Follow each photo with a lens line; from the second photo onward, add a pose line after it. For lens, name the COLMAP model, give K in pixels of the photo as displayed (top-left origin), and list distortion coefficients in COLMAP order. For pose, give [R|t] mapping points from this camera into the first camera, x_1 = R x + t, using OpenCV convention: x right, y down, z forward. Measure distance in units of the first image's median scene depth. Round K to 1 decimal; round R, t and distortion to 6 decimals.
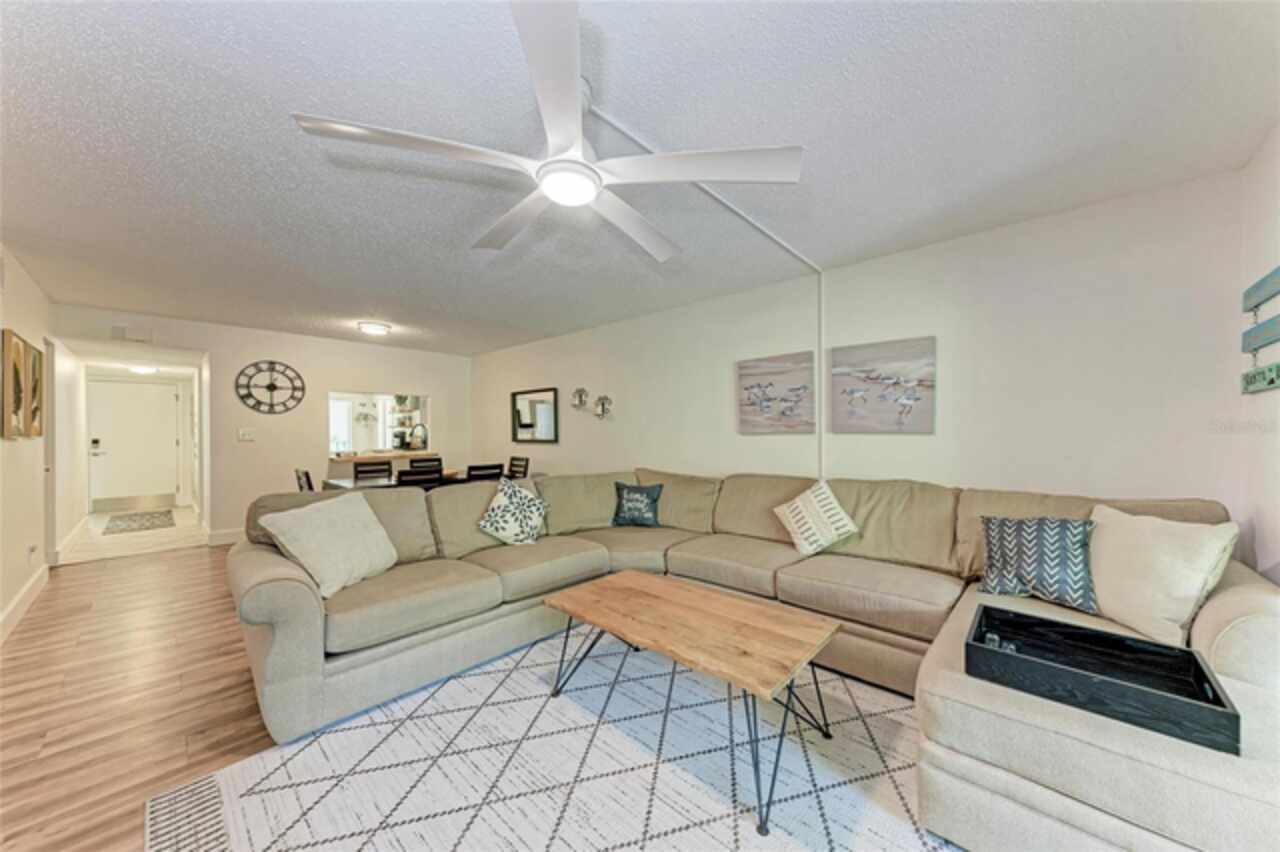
lens RADIAL K [[439.8, 0, 647.0], [0, 439.8, 431.2], [0, 0, 1]] dist [0.012350, -0.002583]
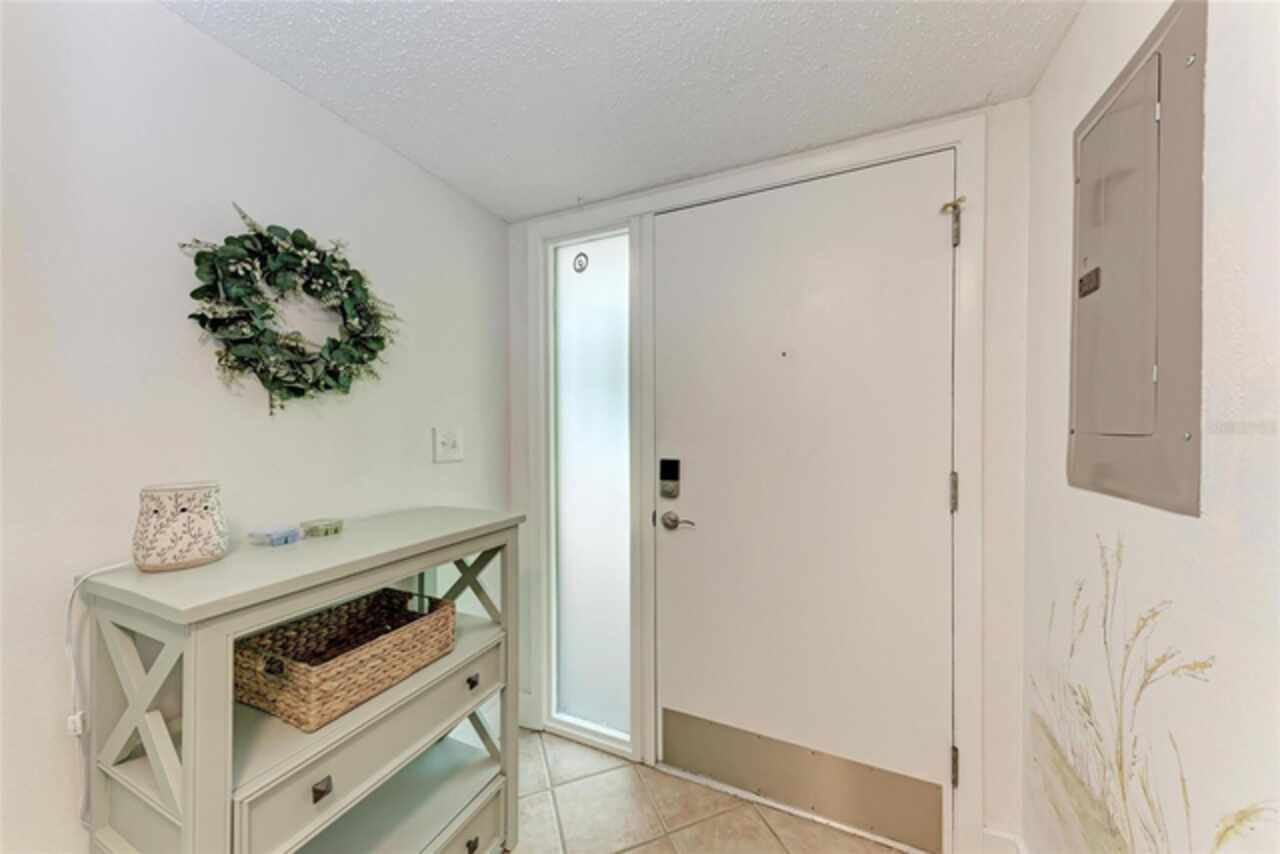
lens RADIAL K [[439.8, 0, 634.3], [0, 439.8, 428.9], [0, 0, 1]] dist [0.012350, -0.002583]
pose [[0.302116, 0.001782, -0.953270, -1.910723], [0.005379, 0.999979, 0.003574, 0.000840], [0.953256, -0.006207, 0.302100, 1.708348]]
